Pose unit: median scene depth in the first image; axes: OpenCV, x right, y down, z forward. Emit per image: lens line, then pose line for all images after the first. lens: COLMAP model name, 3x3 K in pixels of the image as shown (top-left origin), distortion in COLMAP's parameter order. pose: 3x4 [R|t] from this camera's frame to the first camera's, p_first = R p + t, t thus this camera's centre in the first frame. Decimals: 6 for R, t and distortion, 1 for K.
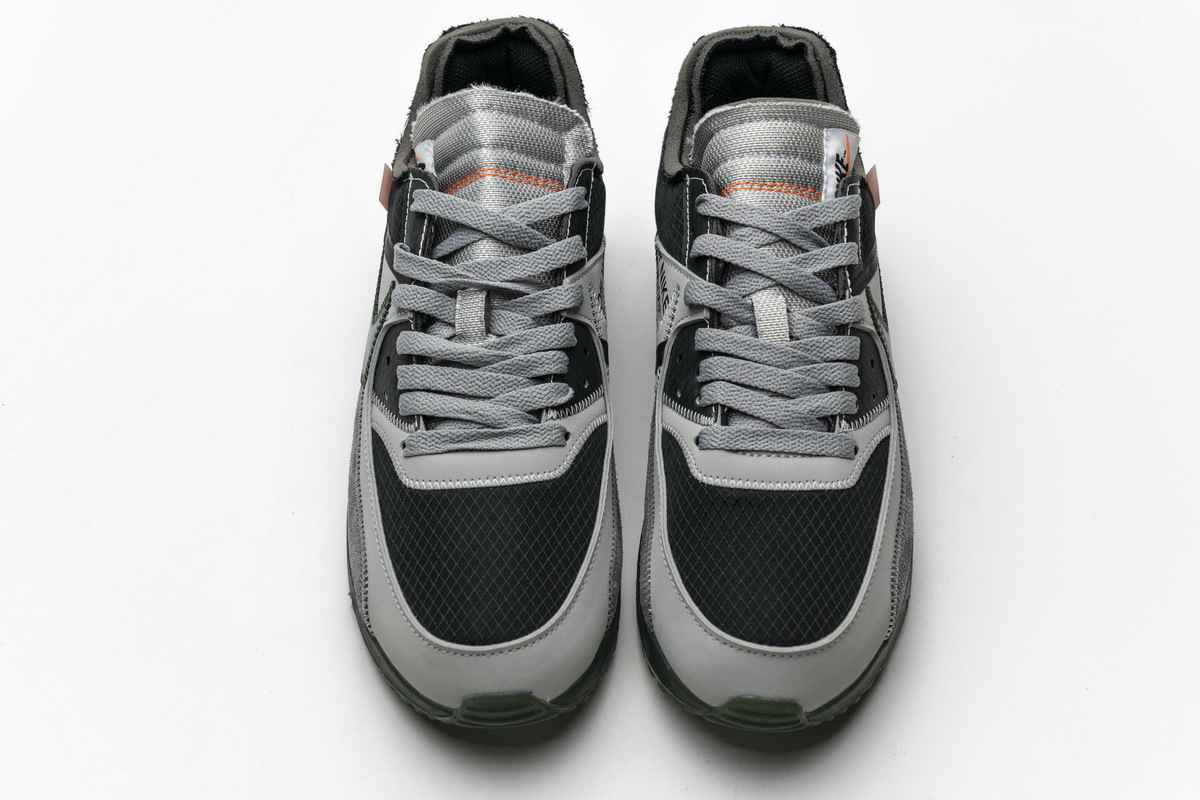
lens RADIAL K [[2423.5, 0, 600.0], [0, 2423.5, 400.0], [0, 0, 1]] dist [-0.024673, -0.373560]
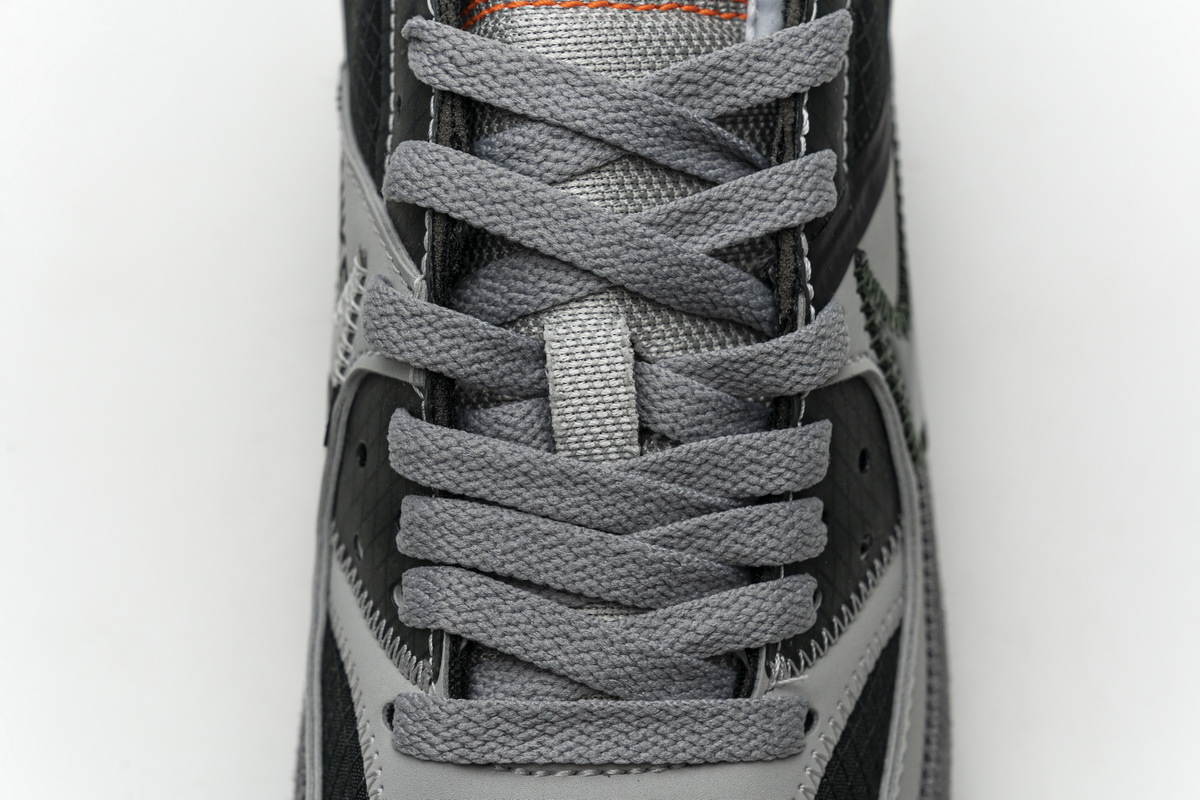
lens RADIAL K [[2423.5, 0, 600.0], [0, 2423.5, 400.0], [0, 0, 1]] dist [-0.024673, -0.373560]
pose [[0.999921, 0.009521, -0.008173, 0.074805], [-0.006638, 0.954128, 0.299327, -0.142684], [0.010648, -0.299249, 0.954116, 0.645639]]
